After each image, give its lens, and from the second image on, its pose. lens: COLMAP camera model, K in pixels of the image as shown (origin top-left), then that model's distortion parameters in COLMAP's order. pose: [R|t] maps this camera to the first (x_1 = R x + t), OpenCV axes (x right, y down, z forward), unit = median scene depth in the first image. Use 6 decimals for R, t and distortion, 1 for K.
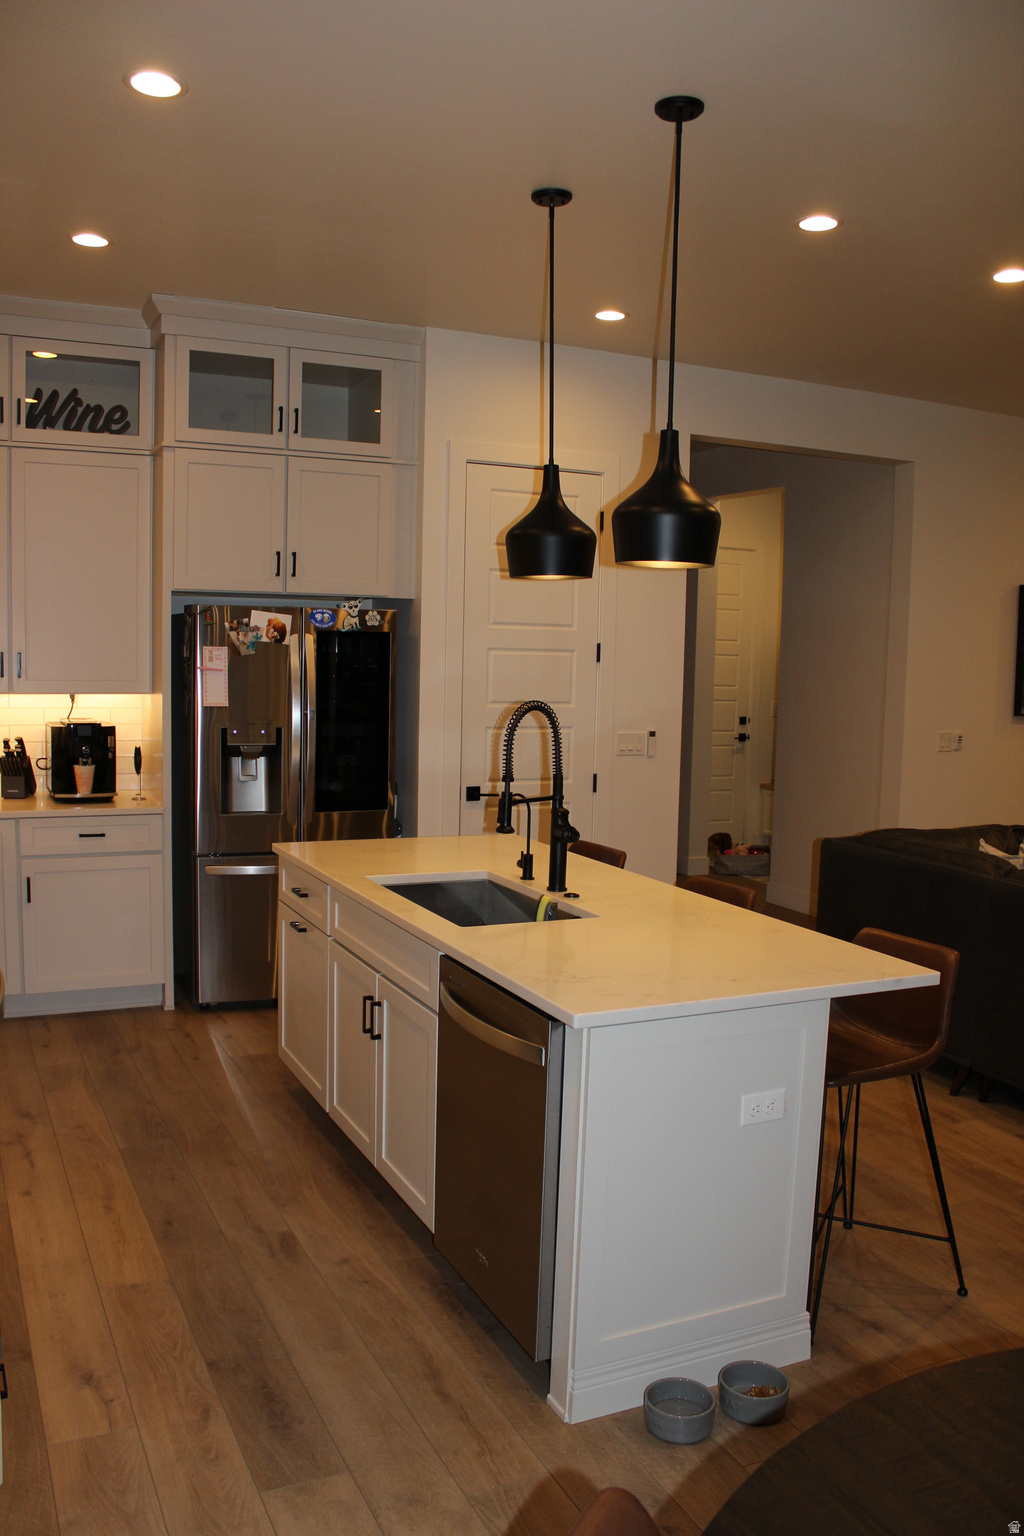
lens RADIAL K [[1286.2, 0, 617.5], [0, 1286.2, 822.2], [0, 0, 1]] dist [-0.168027, 0.144264]
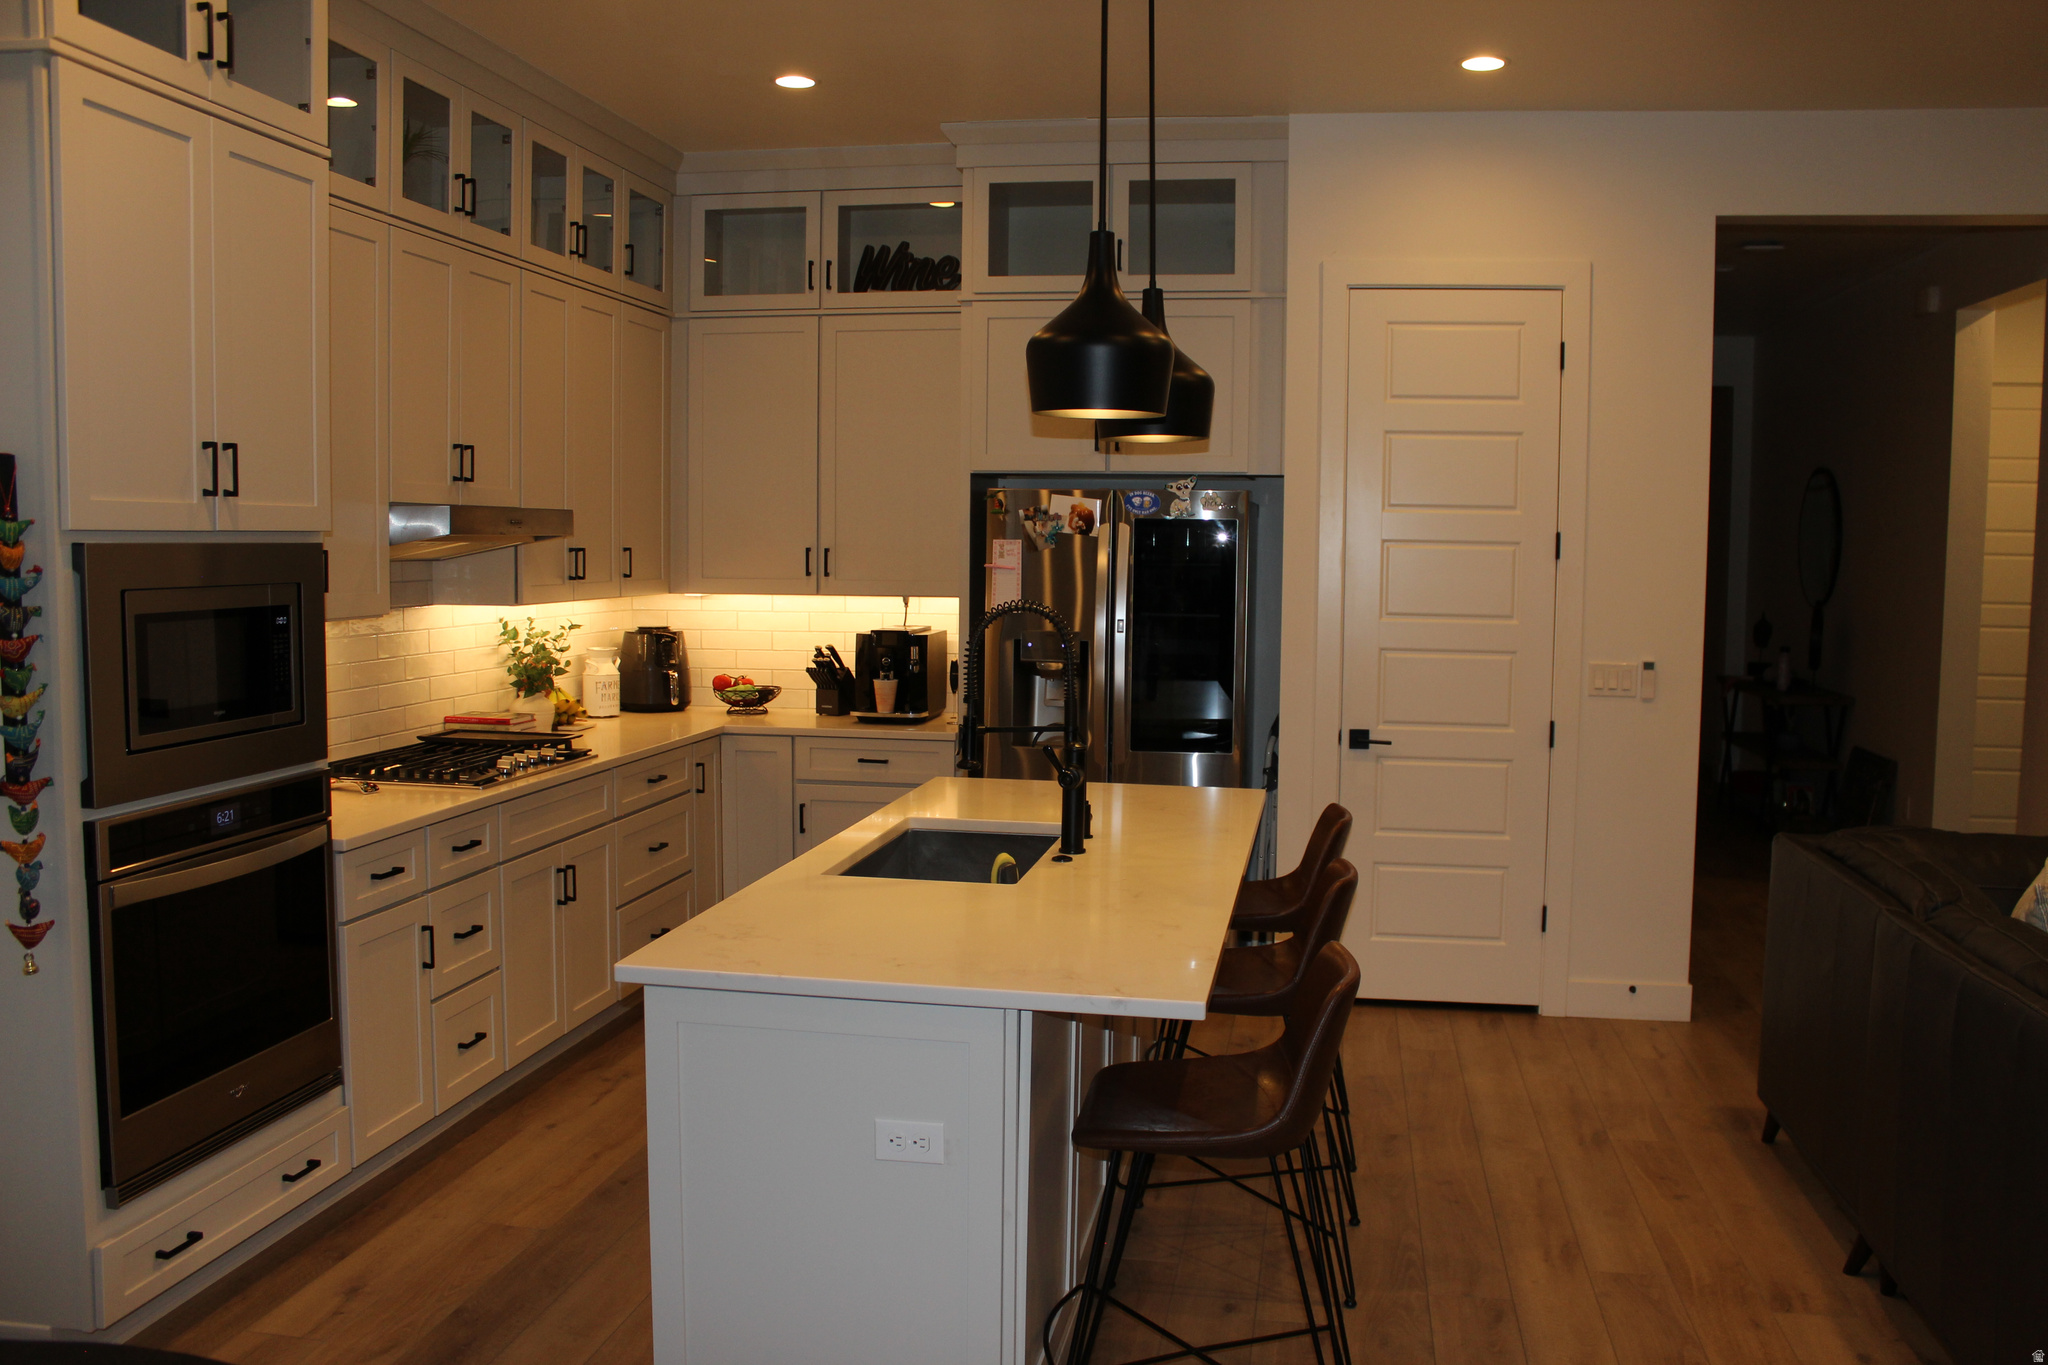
lens RADIAL K [[1791.7, 0, 1024.0], [0, 1791.7, 682.5], [0, 0, 1]] dist [-0.167850, 0.284675]
pose [[0.792590, 0.031898, -0.608920, 0.389741], [-0.068243, 0.996997, -0.036600, -0.005174], [0.605924, 0.070563, 0.792387, 0.093631]]
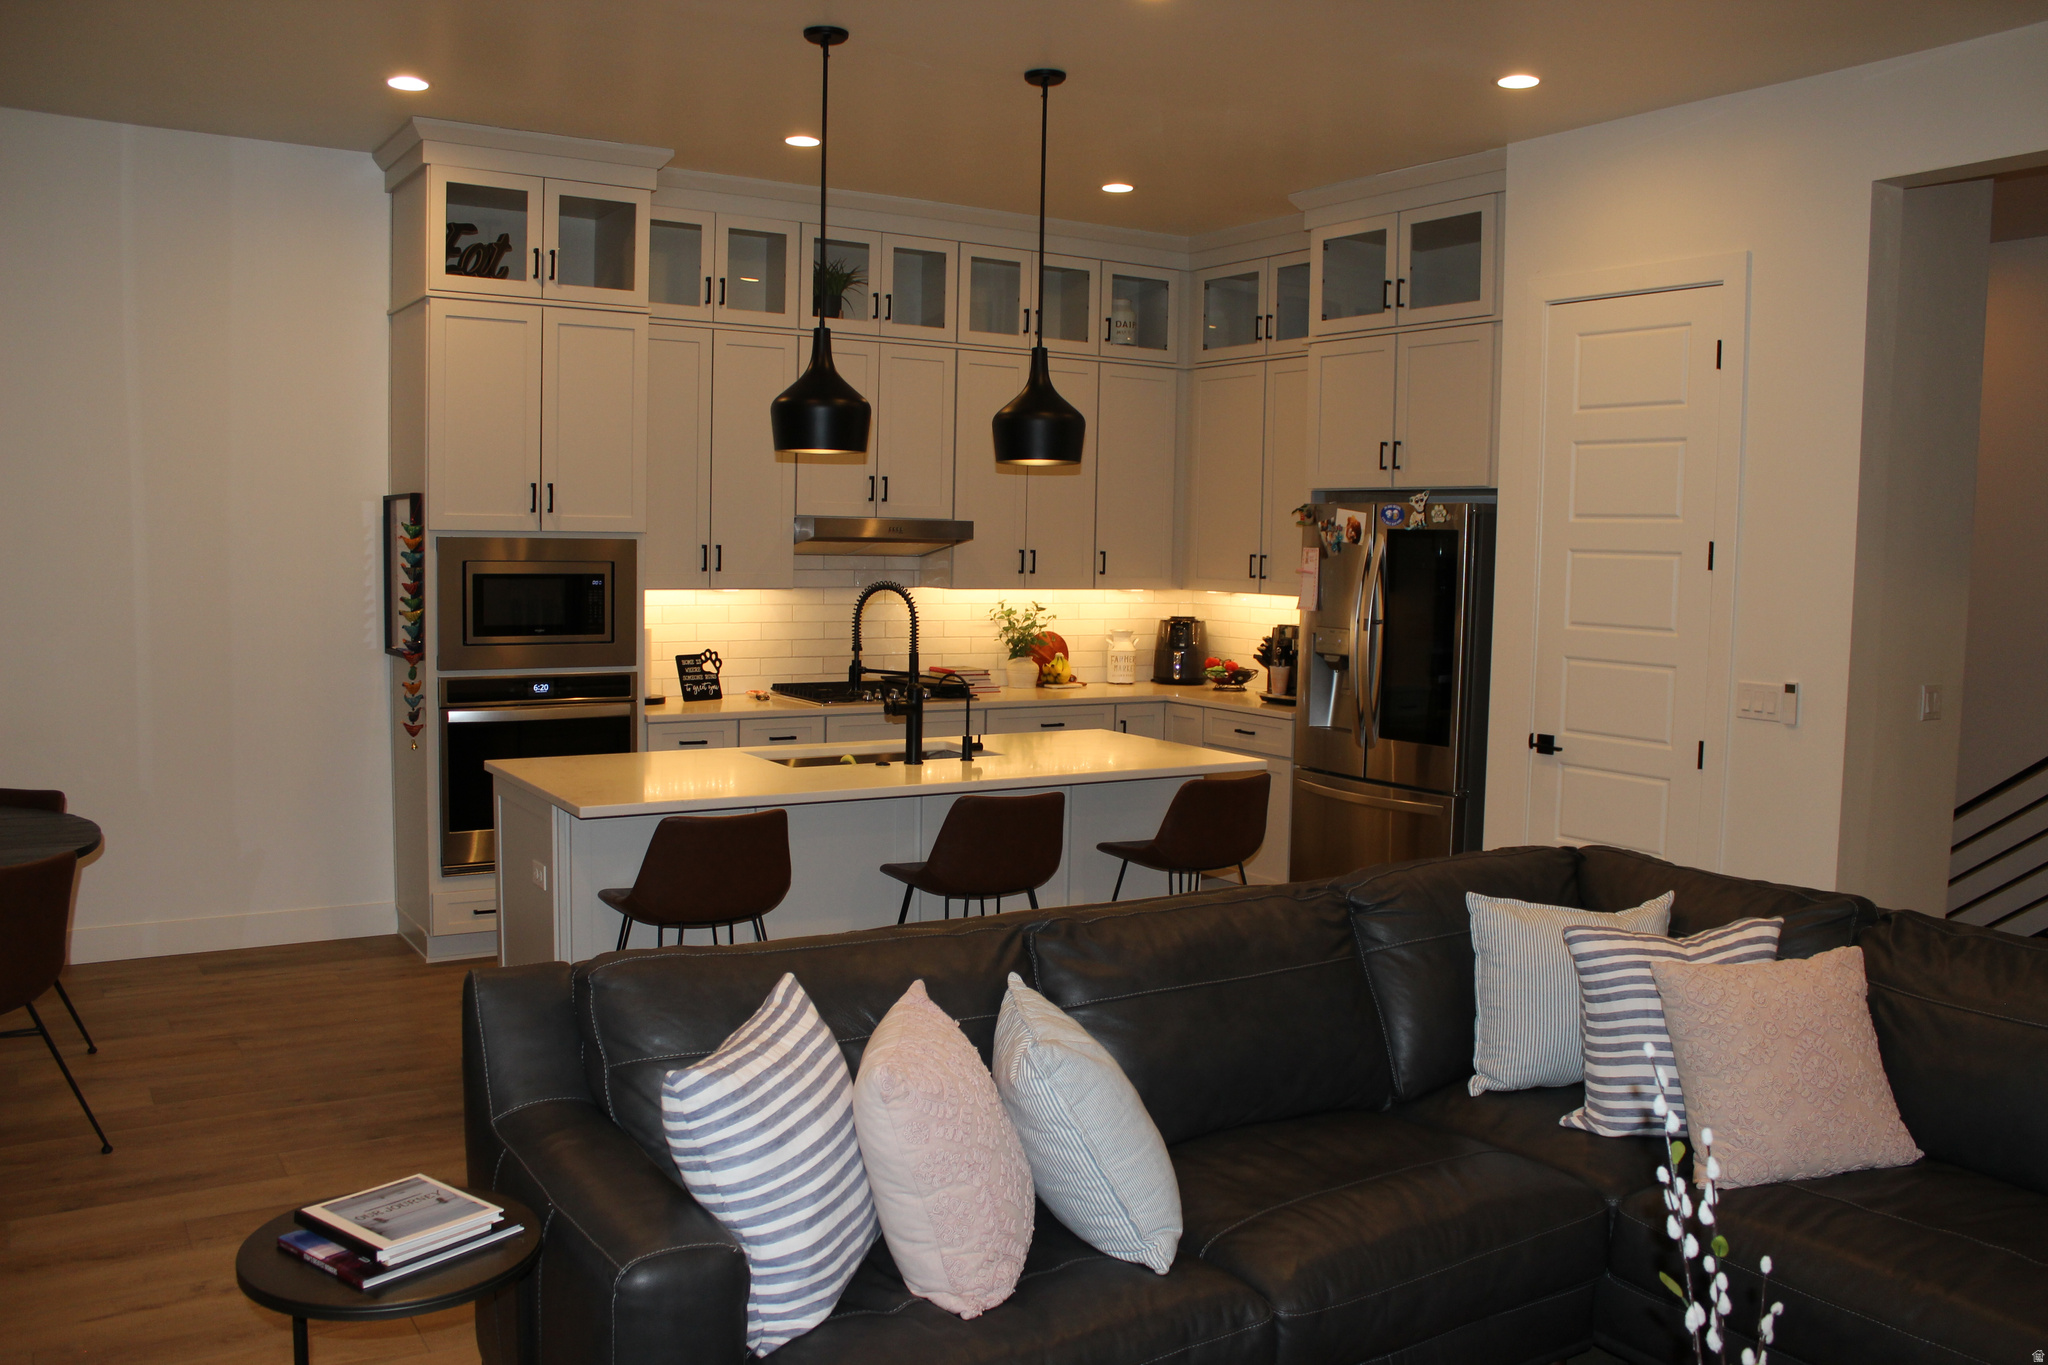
lens RADIAL K [[1791.7, 0, 1024.0], [0, 1791.7, 682.5], [0, 0, 1]] dist [-0.167850, 0.284675]
pose [[0.051384, 0.053782, -0.997230, 0.991681], [-0.145784, 0.988256, 0.045786, -0.067331], [0.987981, 0.143028, 0.058621, 0.707030]]
